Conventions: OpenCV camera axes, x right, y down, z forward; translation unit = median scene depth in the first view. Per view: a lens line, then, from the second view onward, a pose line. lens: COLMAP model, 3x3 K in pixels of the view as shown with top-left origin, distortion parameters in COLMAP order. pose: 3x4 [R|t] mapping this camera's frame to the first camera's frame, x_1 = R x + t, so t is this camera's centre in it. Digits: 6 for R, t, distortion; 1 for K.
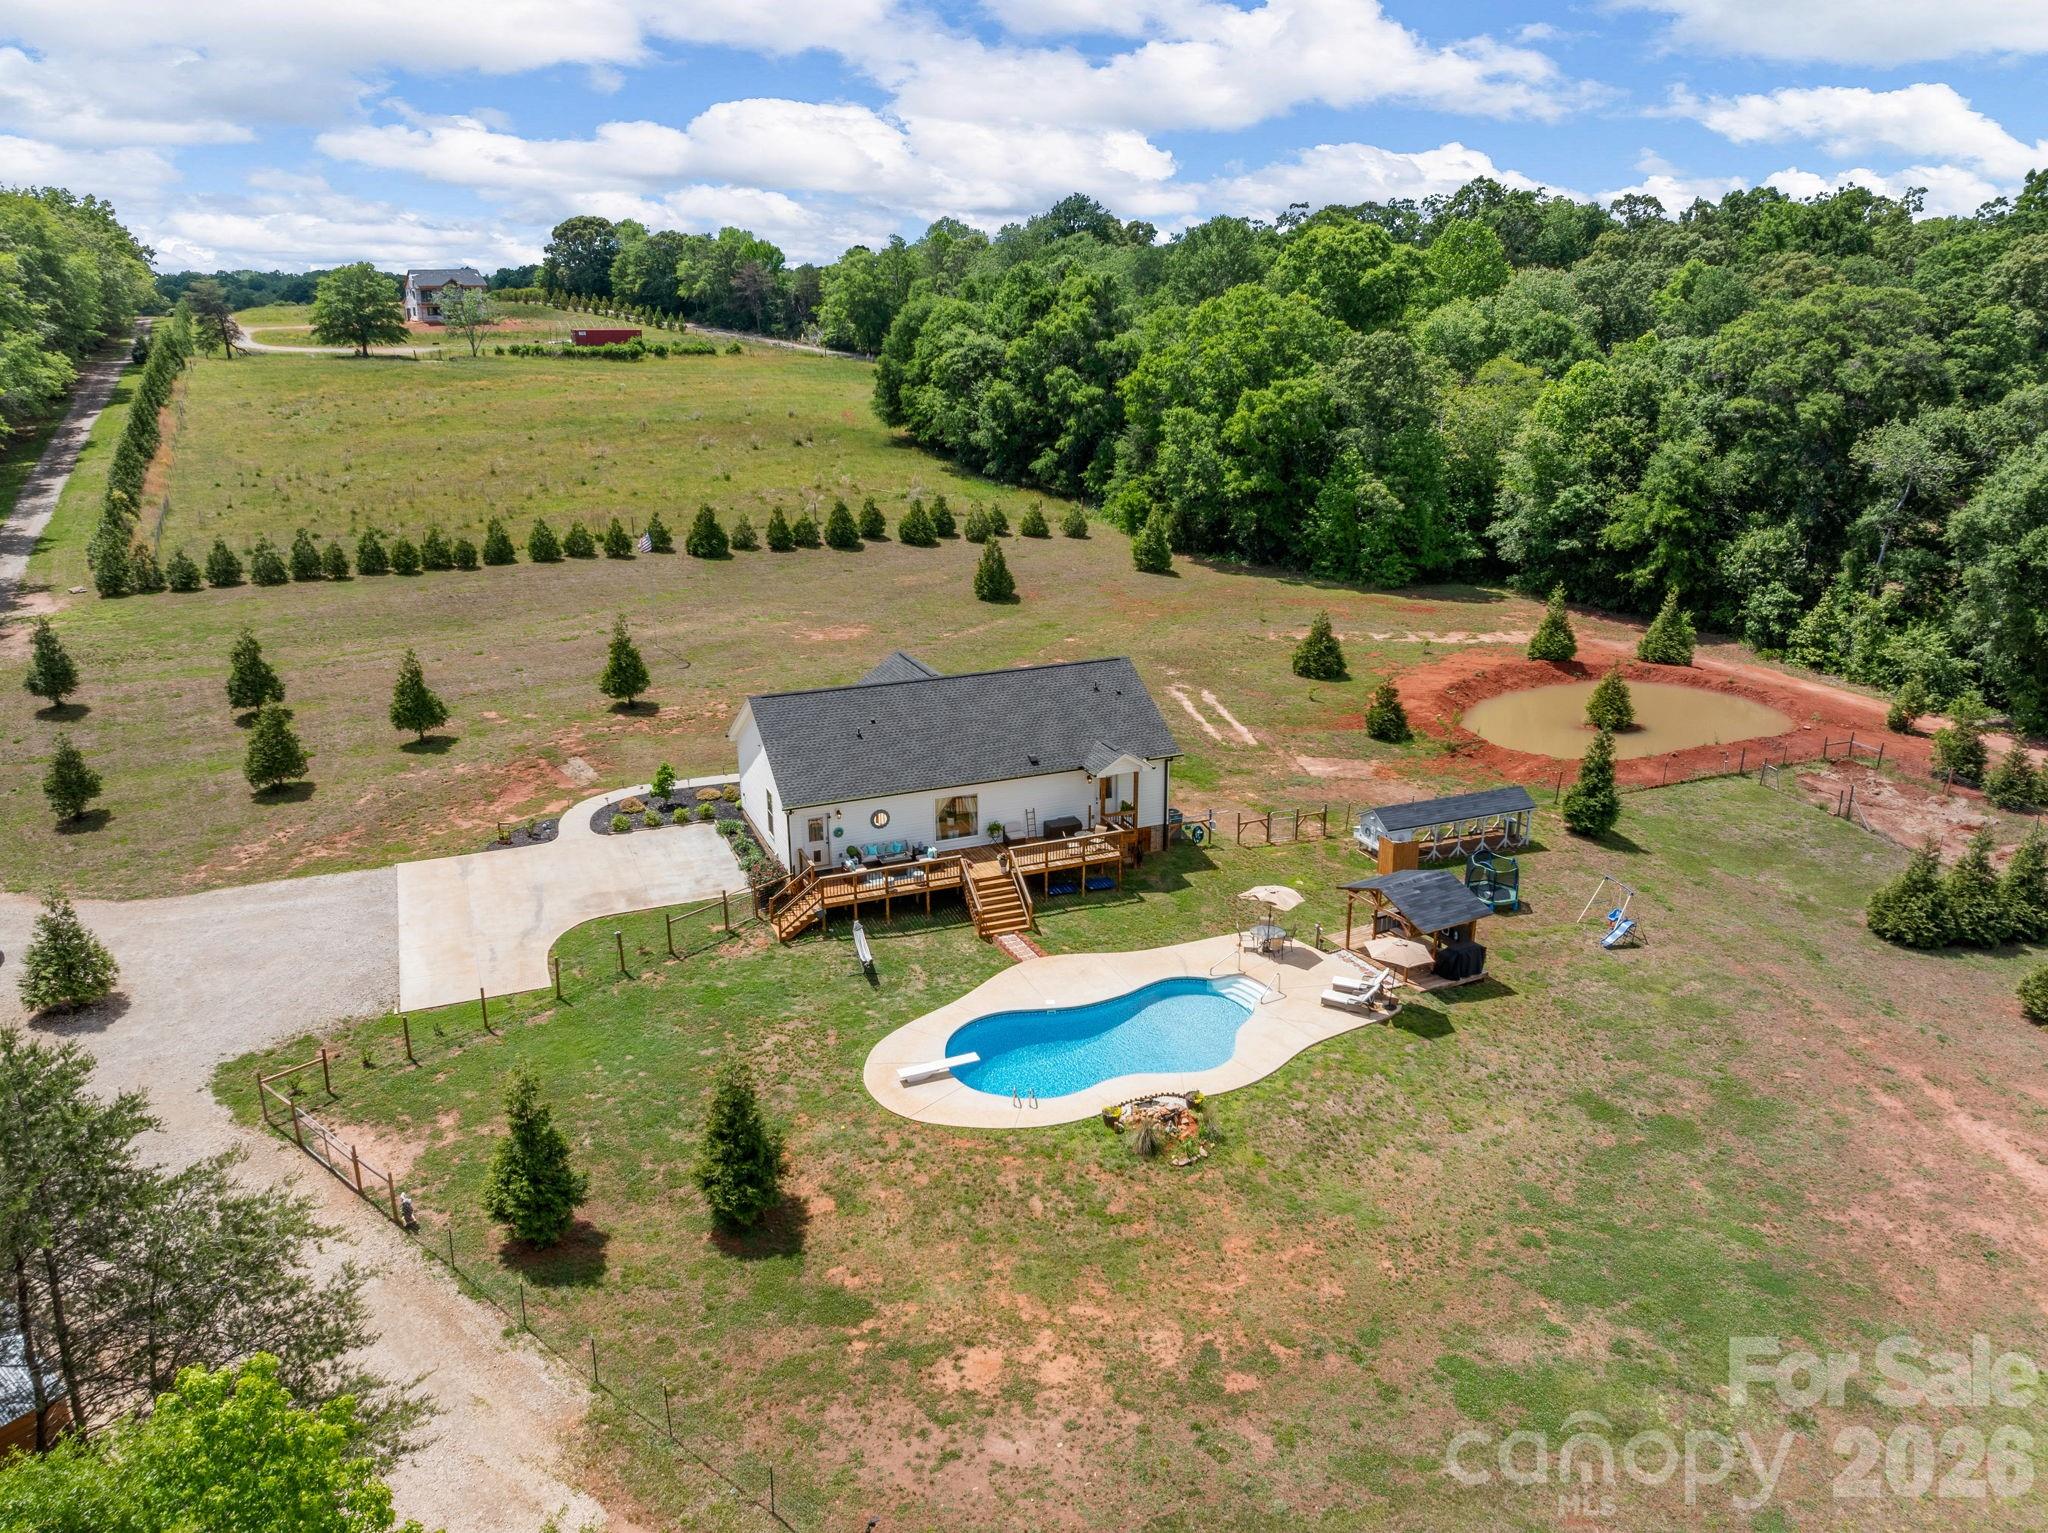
lens RADIAL K [[1444.5, 0, 1026.2], [0, 1444.5, 754.3], [0, 0, 1]] dist [-0.035601, 0.000438]
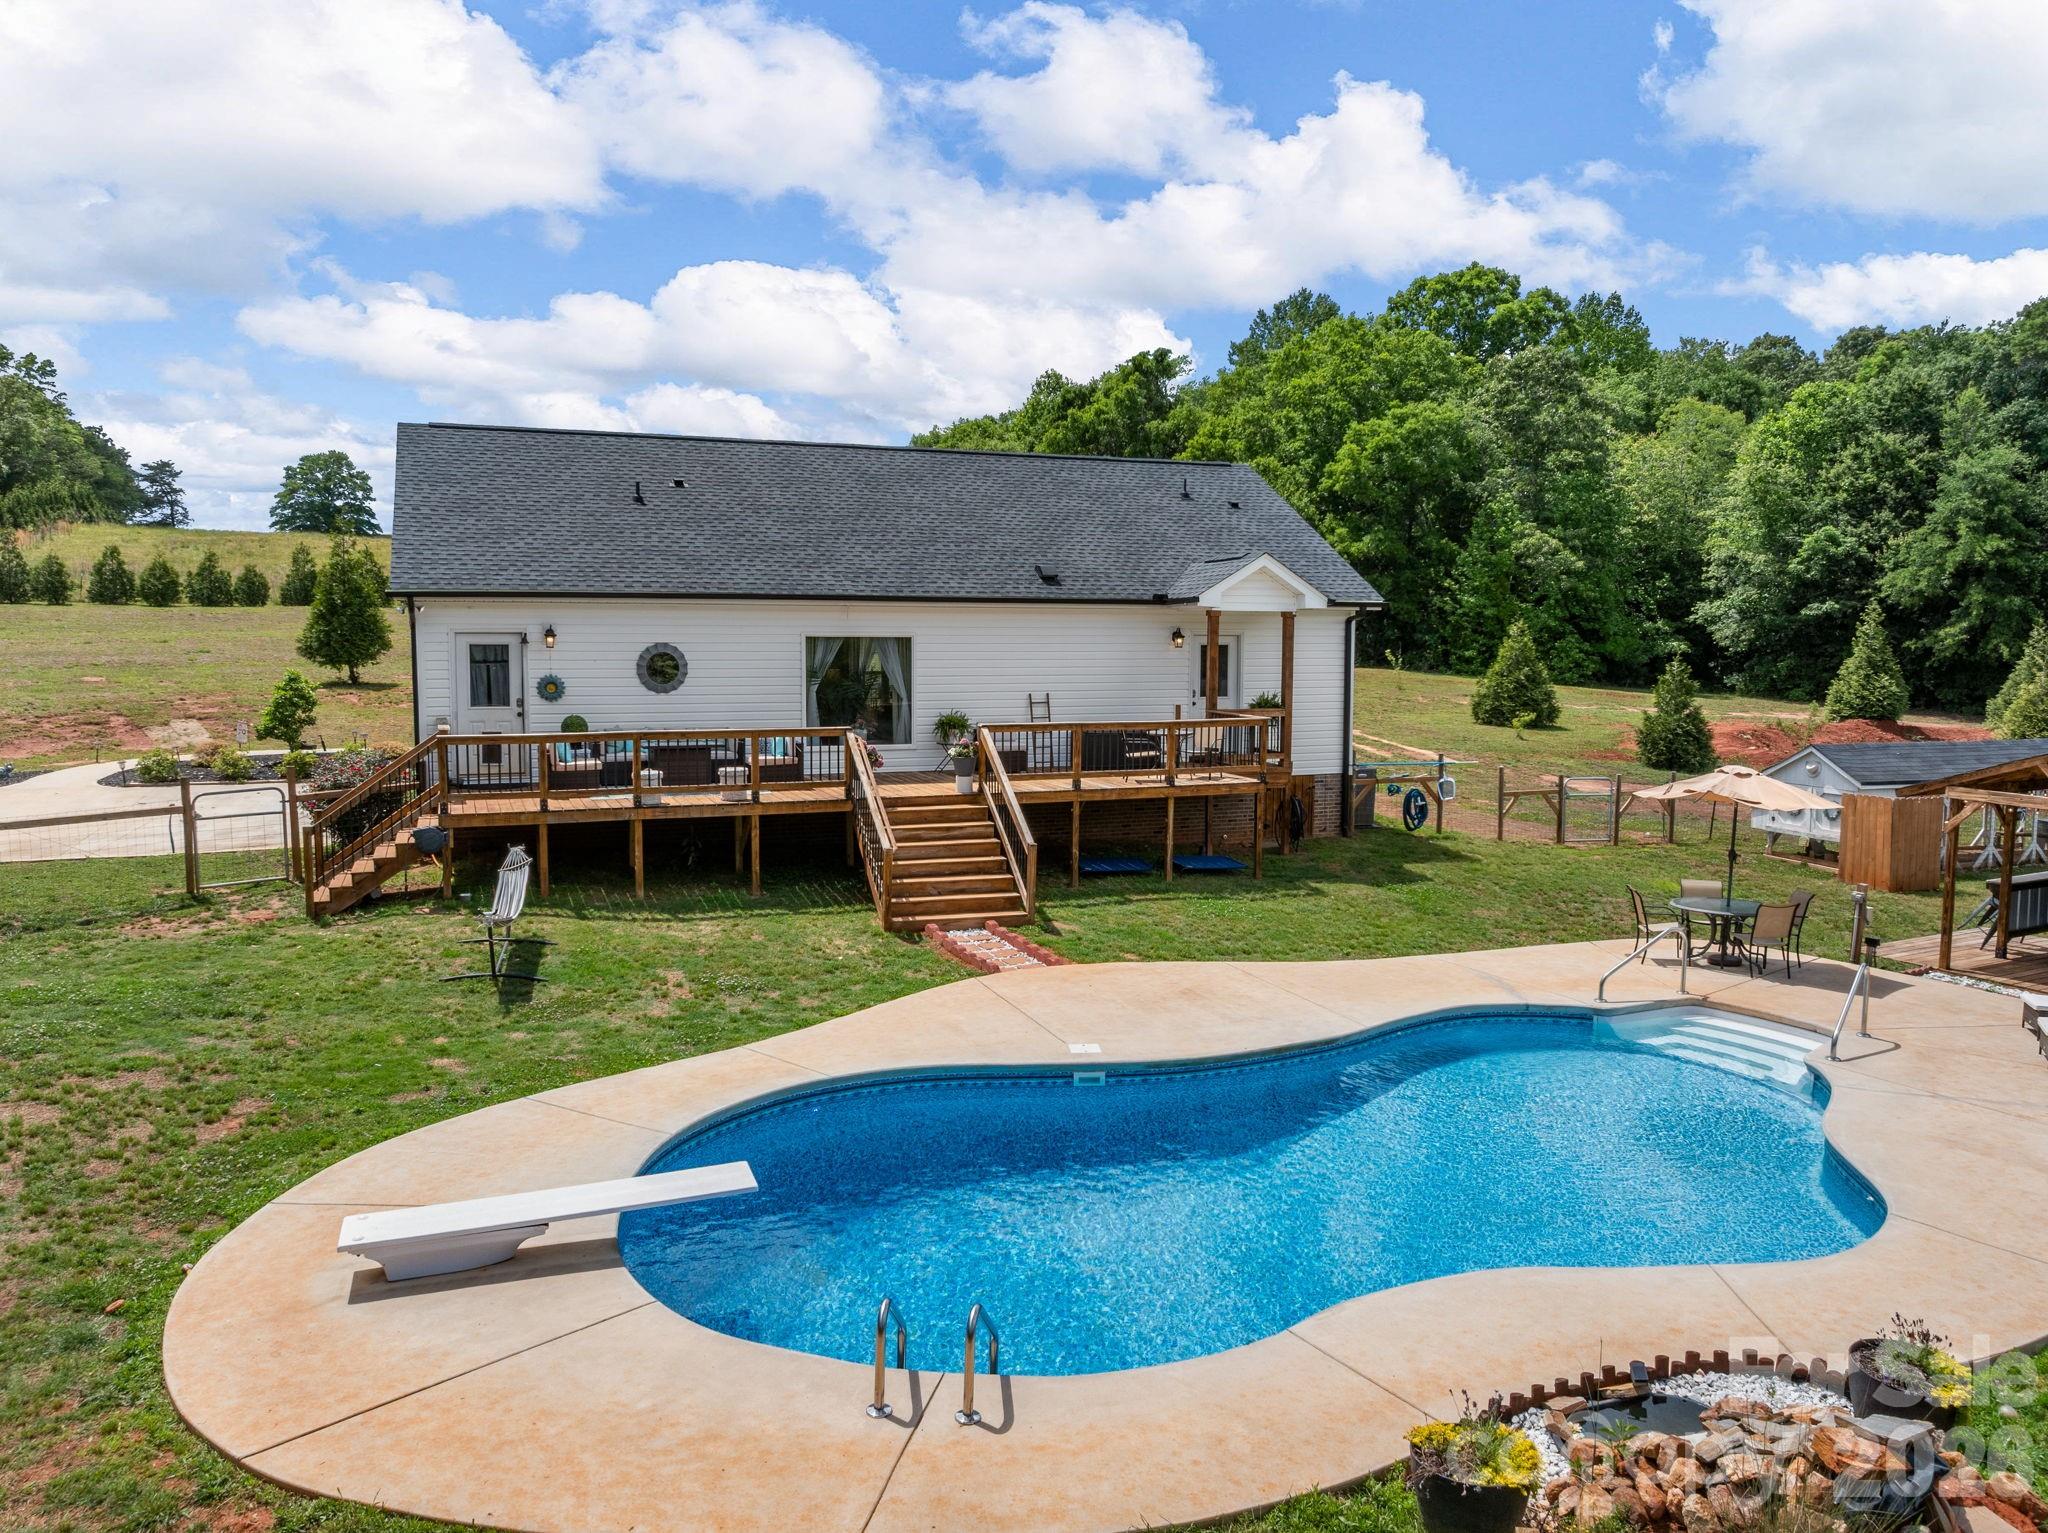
lens RADIAL K [[1453.5, 0, 1023.7], [0, 1453.5, 773.9], [0, 0, 1]] dist [-0.048251, 0.025043]
pose [[0.999612, 0.008925, -0.026395, 0.005551], [-0.014086, 0.979211, -0.202356, 0.084377], [0.024040, 0.202650, 0.978956, 0.337892]]
